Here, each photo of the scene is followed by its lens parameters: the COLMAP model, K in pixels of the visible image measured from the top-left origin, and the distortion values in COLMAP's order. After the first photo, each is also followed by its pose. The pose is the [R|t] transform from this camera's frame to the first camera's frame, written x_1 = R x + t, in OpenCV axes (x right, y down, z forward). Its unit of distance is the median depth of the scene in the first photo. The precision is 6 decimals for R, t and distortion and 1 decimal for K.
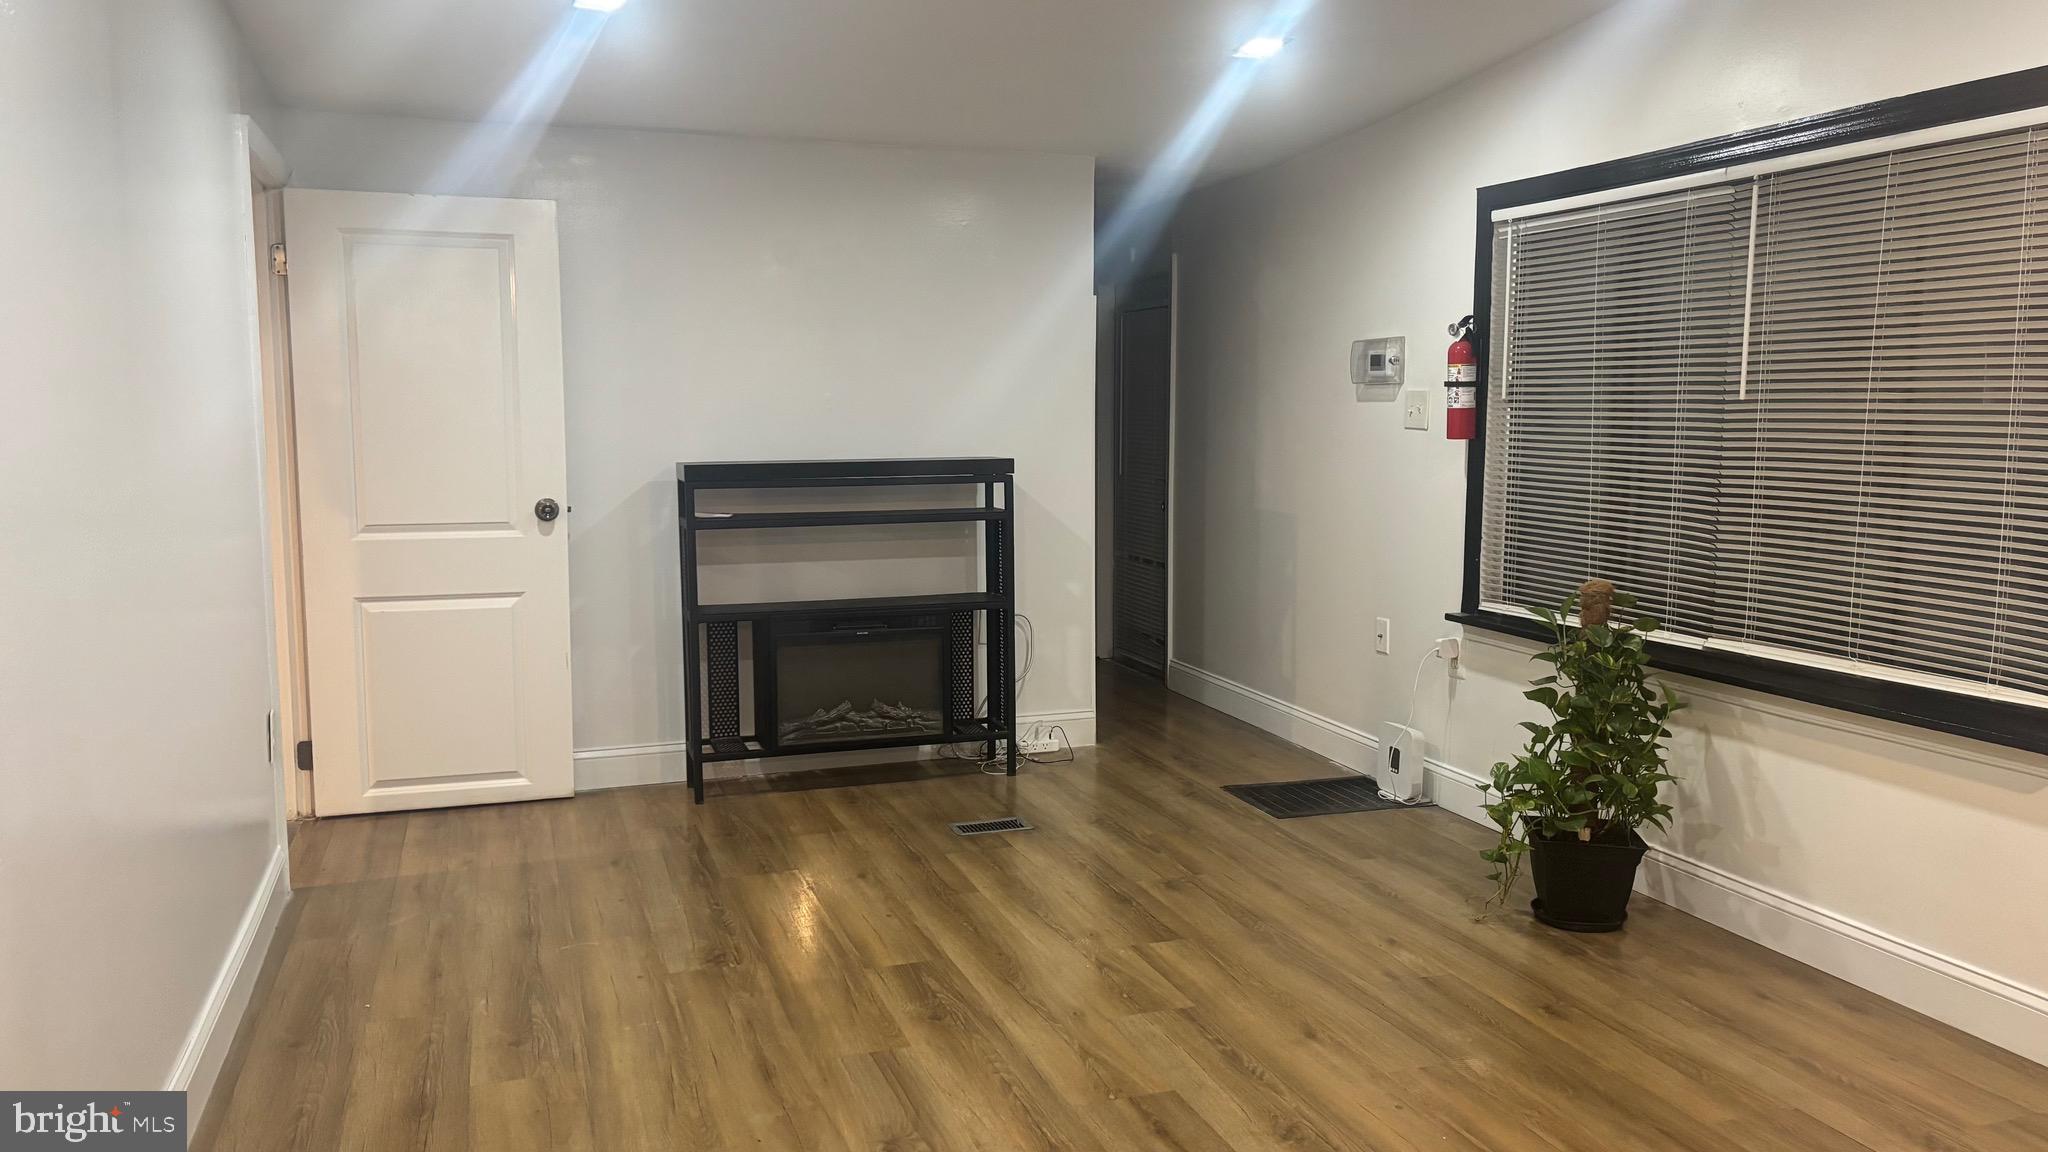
lens RADIAL K [[1549.7, 0, 1012.1], [0, 1549.7, 582.1], [0, 0, 1]] dist [0.027243, -0.012016]
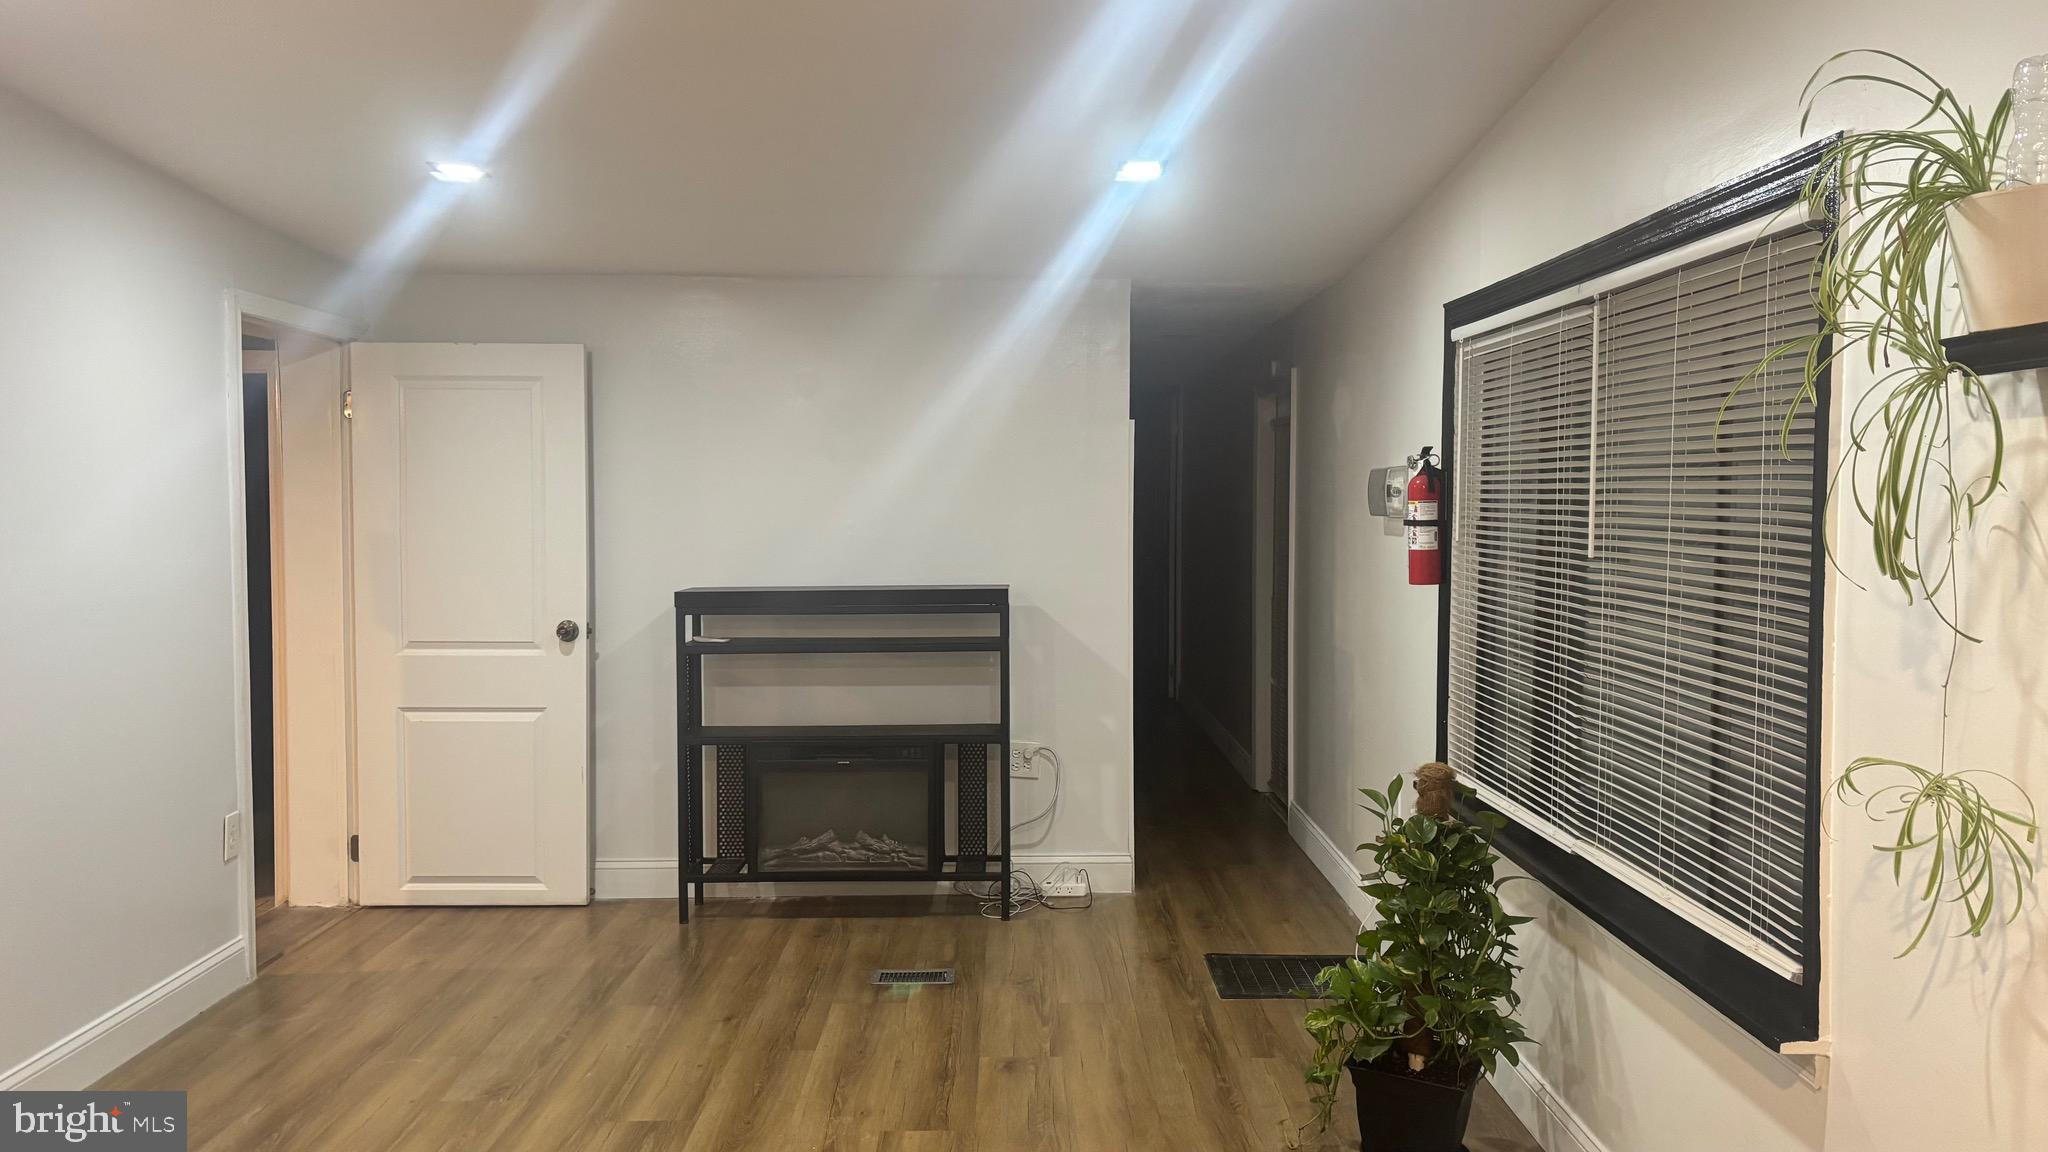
lens RADIAL K [[1549.7, 0, 1021.0], [0, 1549.7, 557.2], [0, 0, 1]] dist [0.027243, -0.012016]
pose [[0.950003, 0.014886, -0.311885, 0.345606], [-0.038230, 0.996893, -0.068867, -0.037537], [0.309891, 0.077347, 0.947621, 0.088539]]
